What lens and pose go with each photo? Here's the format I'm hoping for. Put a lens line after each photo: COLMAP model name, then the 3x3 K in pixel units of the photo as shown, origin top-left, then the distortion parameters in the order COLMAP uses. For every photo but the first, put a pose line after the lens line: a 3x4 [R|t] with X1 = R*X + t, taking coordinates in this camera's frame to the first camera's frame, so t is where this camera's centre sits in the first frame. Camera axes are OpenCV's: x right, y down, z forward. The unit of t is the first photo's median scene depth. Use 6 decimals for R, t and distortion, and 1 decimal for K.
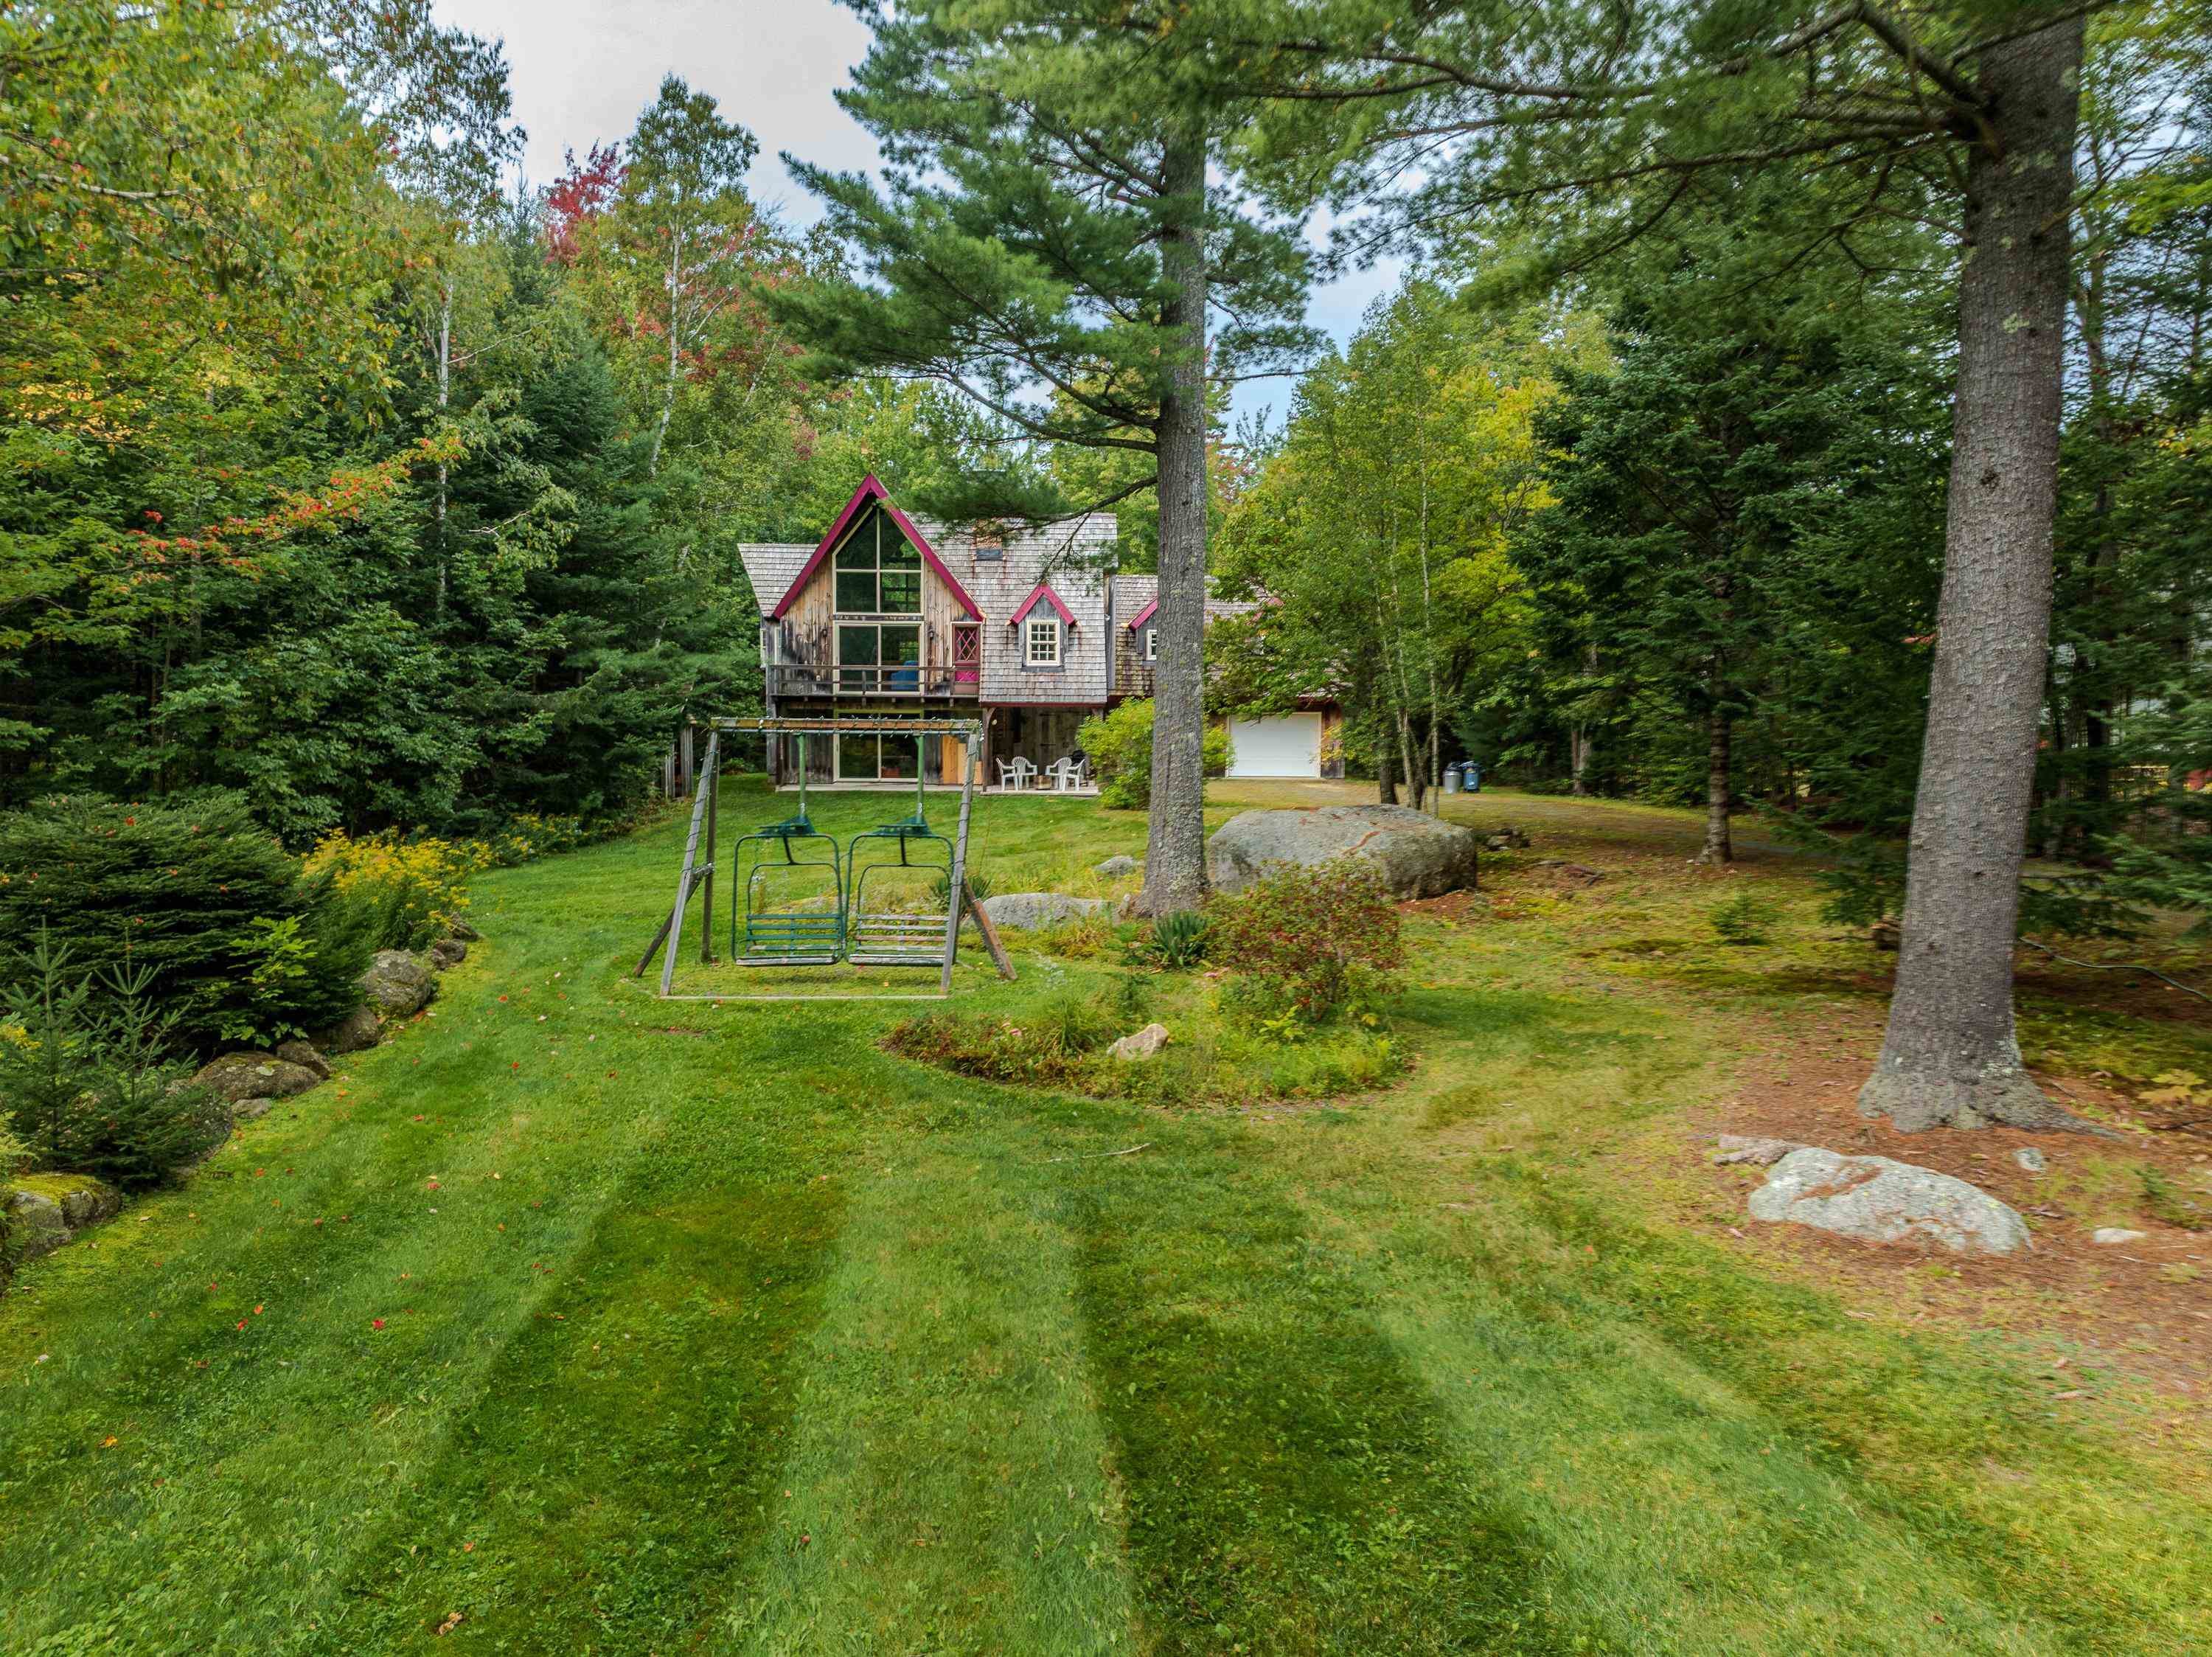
lens RADIAL K [[1549.1, 0, 1126.7], [0, 1549.1, 822.5], [0, 0, 1]] dist [-0.027888, 0.017738]
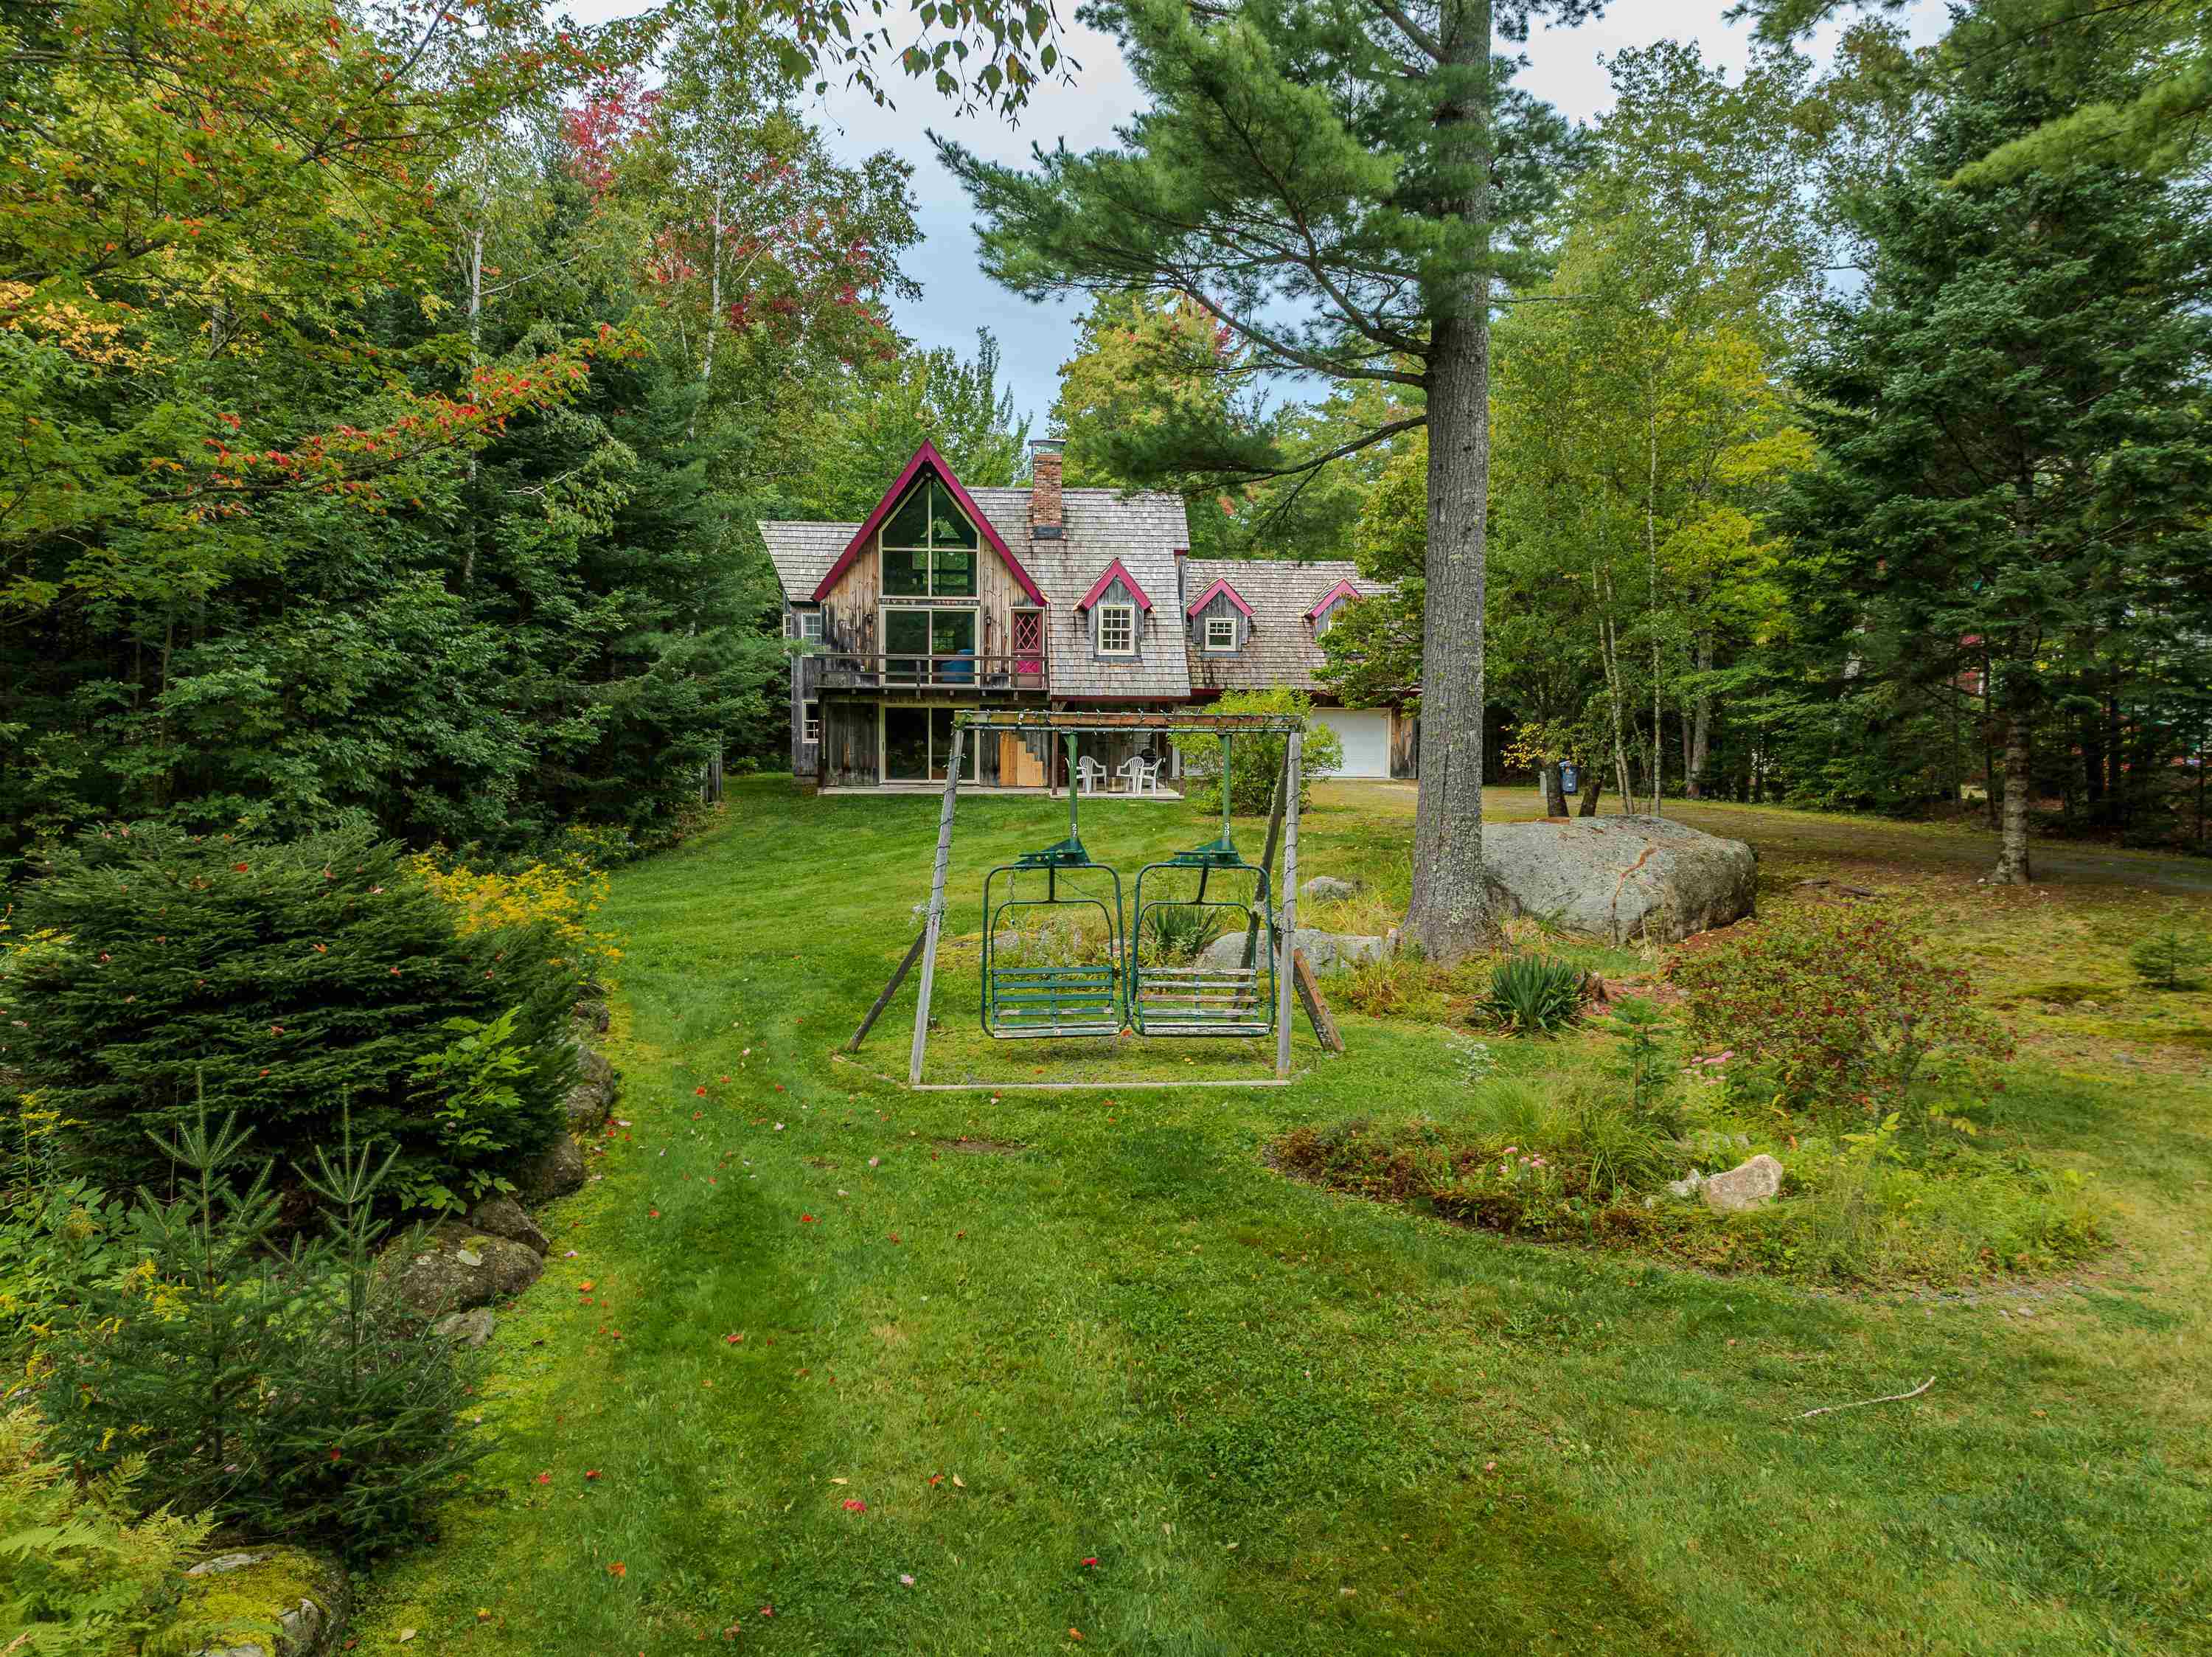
lens RADIAL K [[1549.1, 0, 1124.5], [0, 1549.1, 823.9], [0, 0, 1]] dist [-0.027888, 0.017738]
pose [[0.999087, -0.001743, 0.042685, -0.154949], [0.001597, 0.999993, 0.003441, -0.010570], [-0.042691, -0.003369, 0.999083, 0.170557]]
